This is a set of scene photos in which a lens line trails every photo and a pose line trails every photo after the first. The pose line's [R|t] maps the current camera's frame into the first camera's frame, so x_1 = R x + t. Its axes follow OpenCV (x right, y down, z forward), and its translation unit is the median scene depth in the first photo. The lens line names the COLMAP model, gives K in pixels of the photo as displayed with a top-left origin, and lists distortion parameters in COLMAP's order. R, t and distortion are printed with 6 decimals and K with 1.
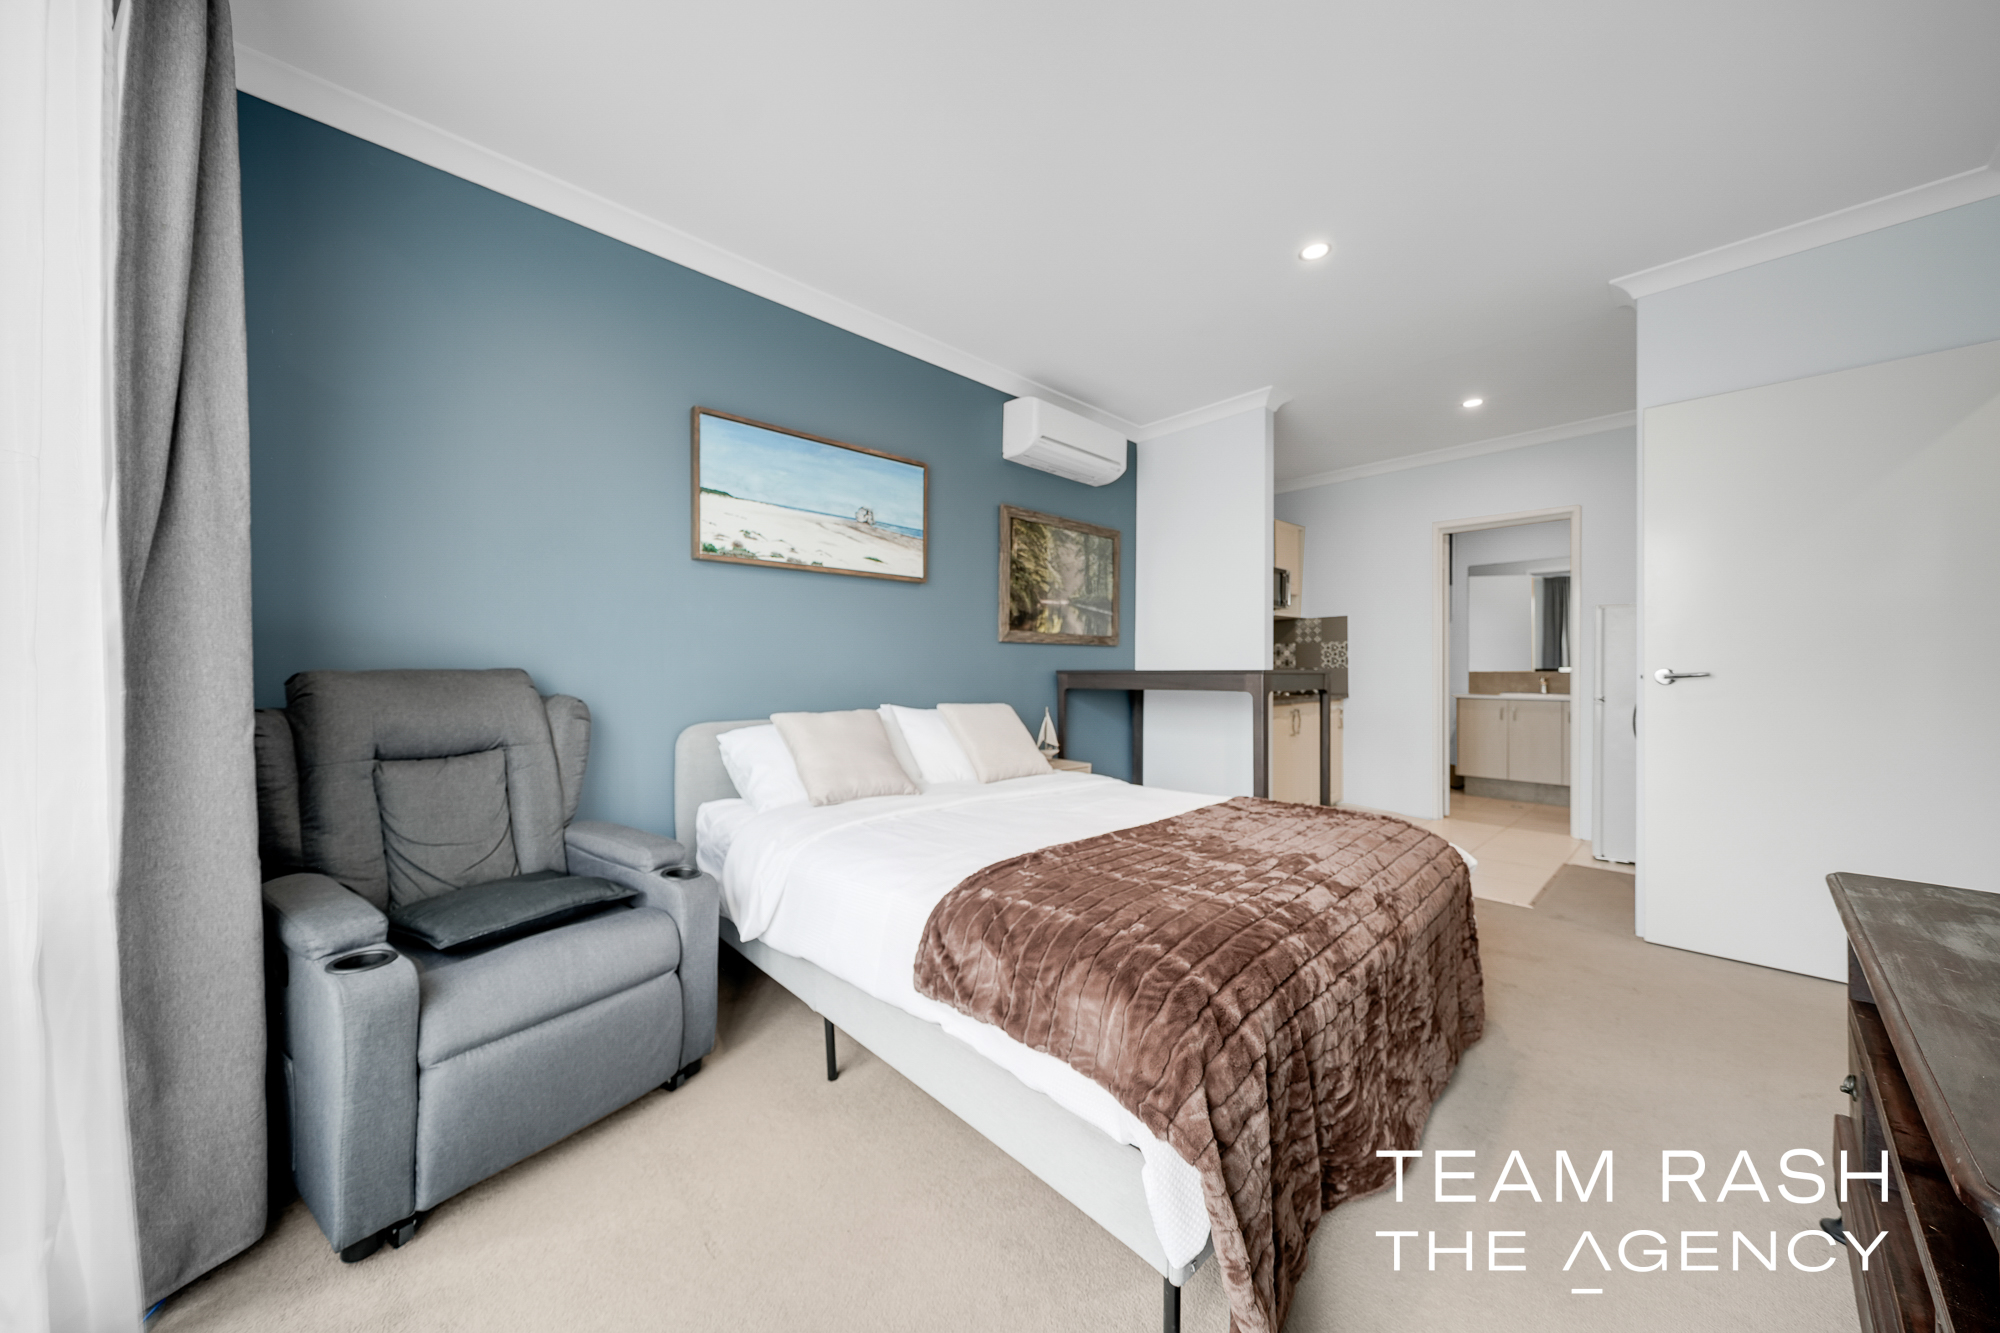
lens RADIAL K [[696.0, 0, 995.3], [0, 696.0, 671.0], [0, 0, 1]] dist [0.000093, -0.000050]
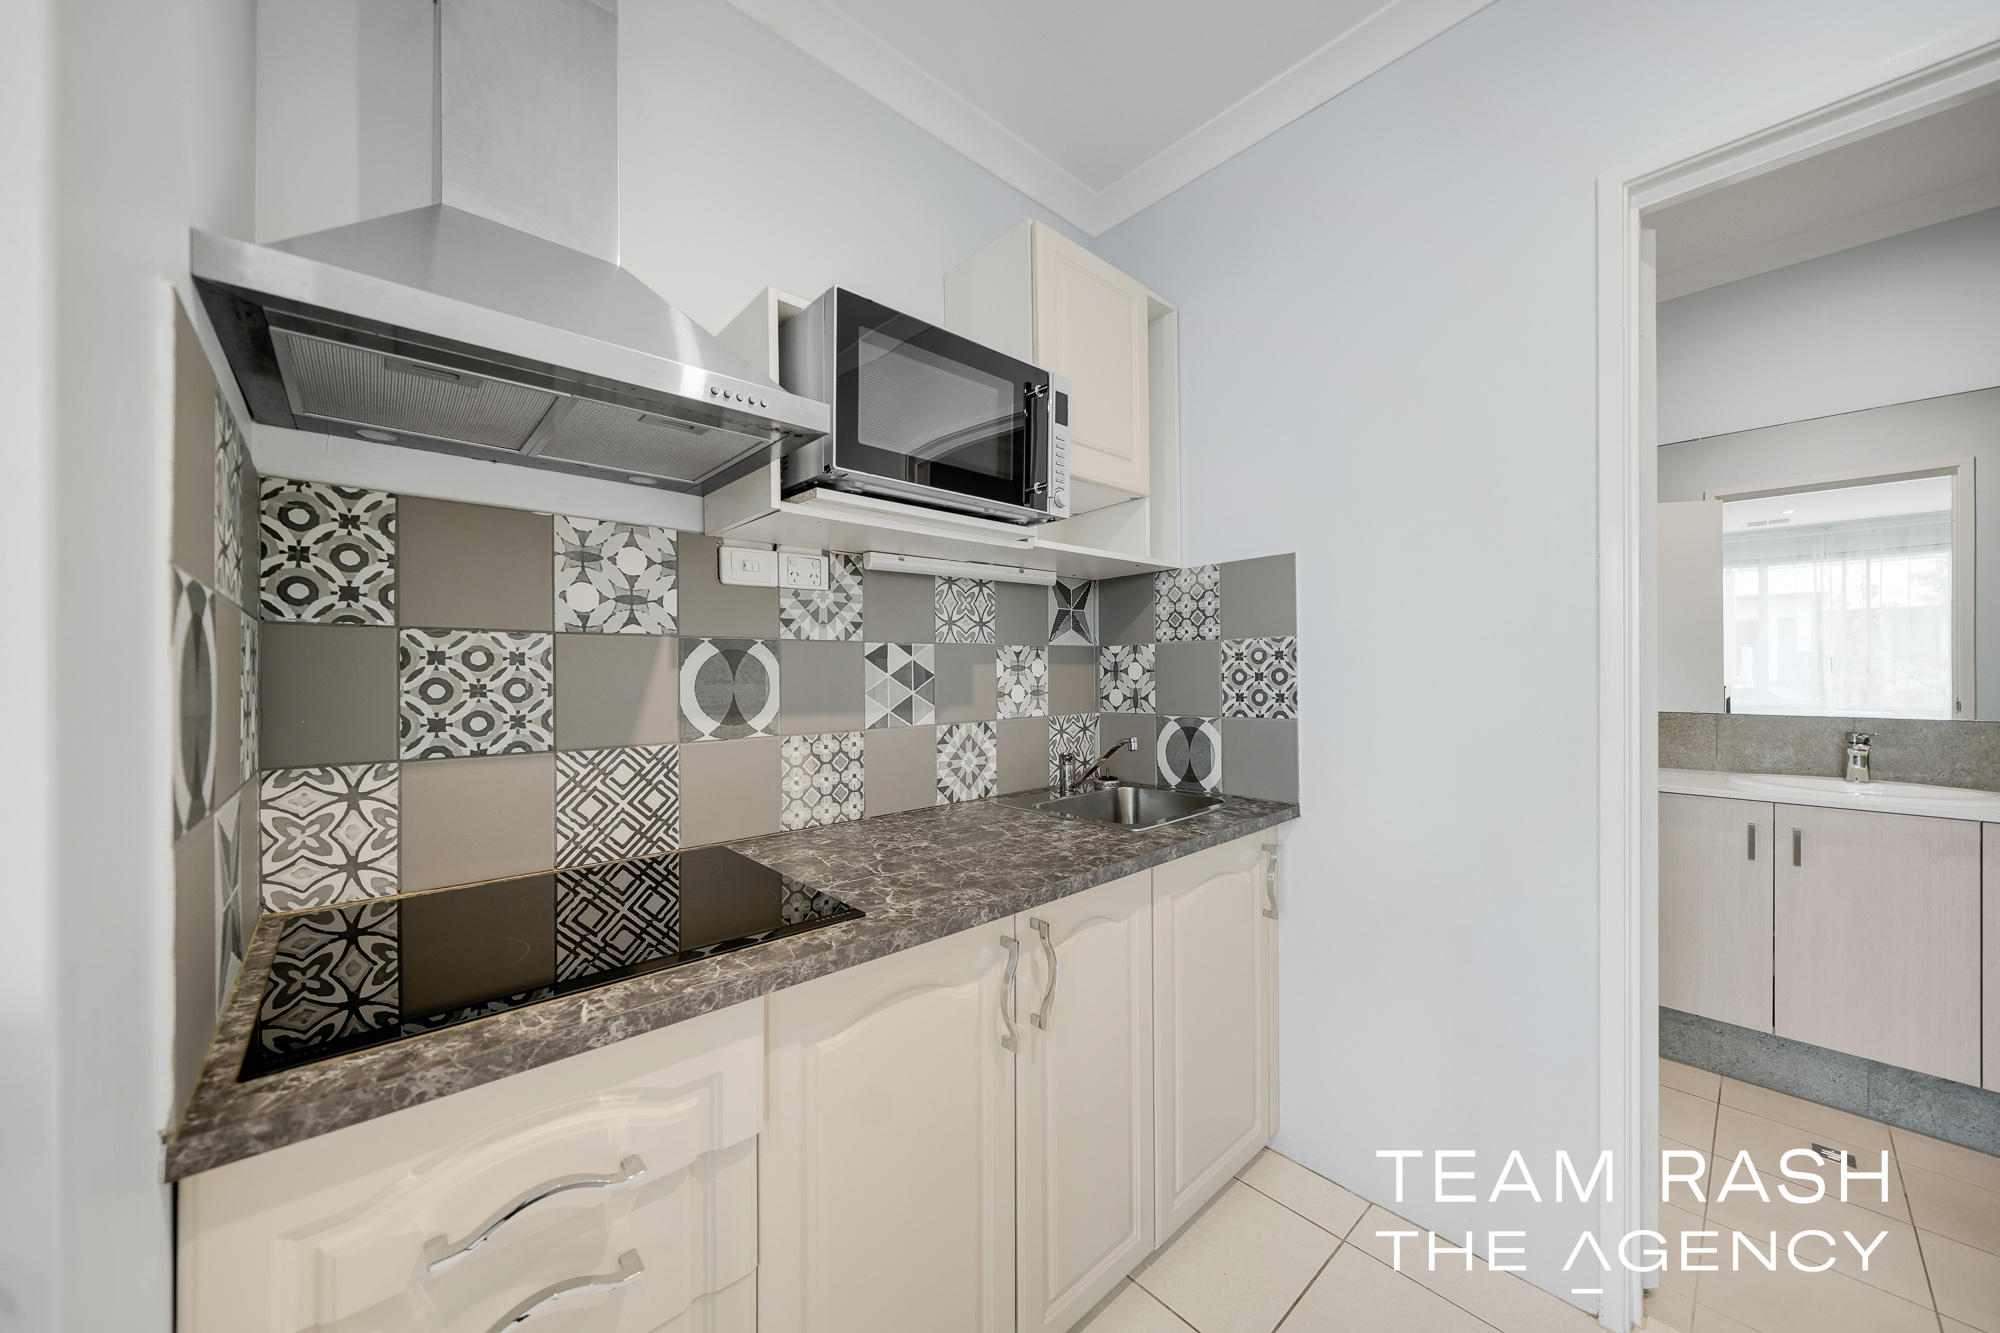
lens RADIAL K [[696.0, 0, 1004.4], [0, 696.0, 672.8], [0, 0, 1]] dist [0.000093, -0.000050]
pose [[0.999930, -0.000650, -0.011807, 0.375175], [0.000588, 0.999986, -0.005249, -0.024633], [0.011810, 0.005242, 0.999917, 0.680996]]
